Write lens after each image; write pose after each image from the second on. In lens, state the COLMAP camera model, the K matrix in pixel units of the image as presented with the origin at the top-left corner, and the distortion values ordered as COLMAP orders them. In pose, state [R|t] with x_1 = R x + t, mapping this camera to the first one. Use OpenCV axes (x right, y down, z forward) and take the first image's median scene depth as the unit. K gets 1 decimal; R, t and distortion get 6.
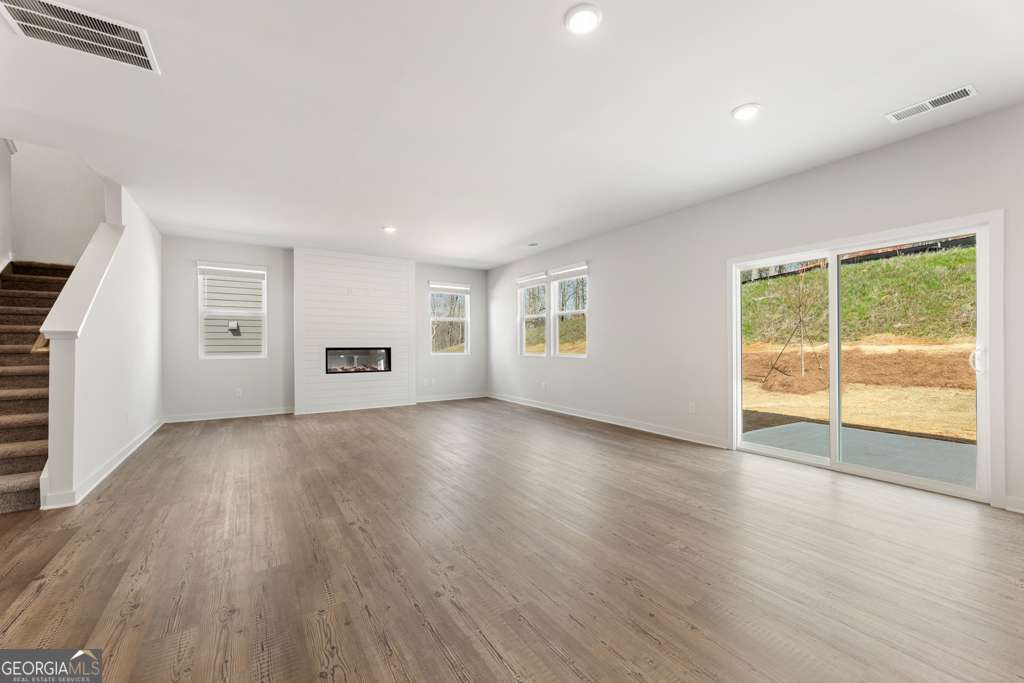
lens RADIAL K [[422.5, 0, 513.0], [0, 422.5, 341.2], [0, 0, 1]] dist [-0.000934, 0.000060]
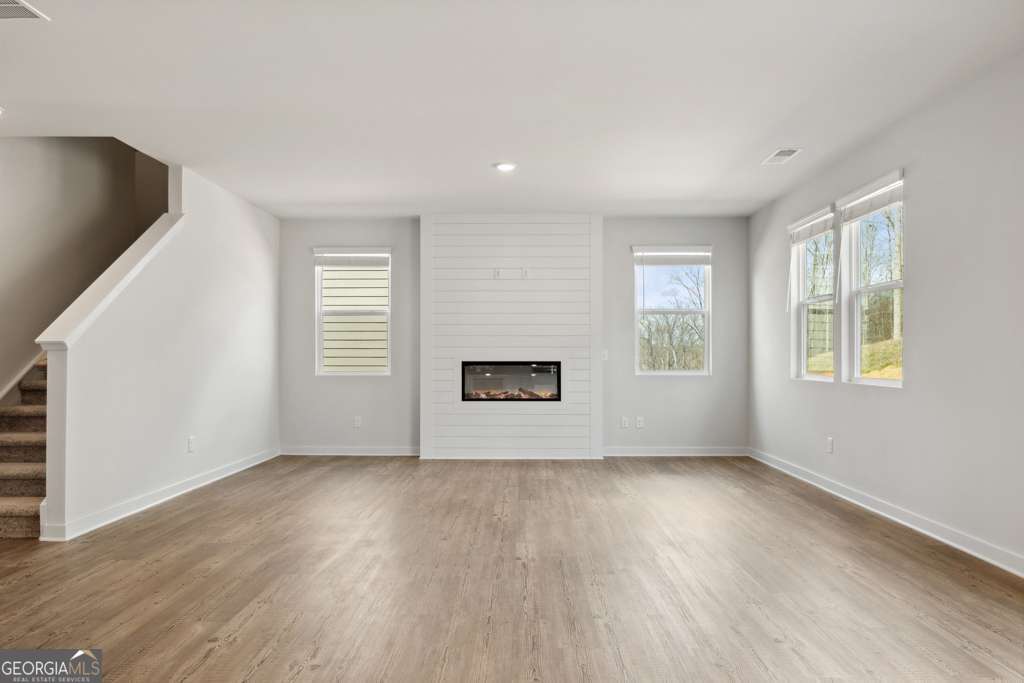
lens RADIAL K [[684.7, 0, 510.6], [0, 684.7, 348.3], [0, 0, 1]] dist [0.005526, -0.004938]
pose [[0.816818, -0.004032, -0.576881, 0.244068], [0.002039, 0.999990, -0.004102, -0.000697], [0.576891, 0.002174, 0.816818, 0.173099]]
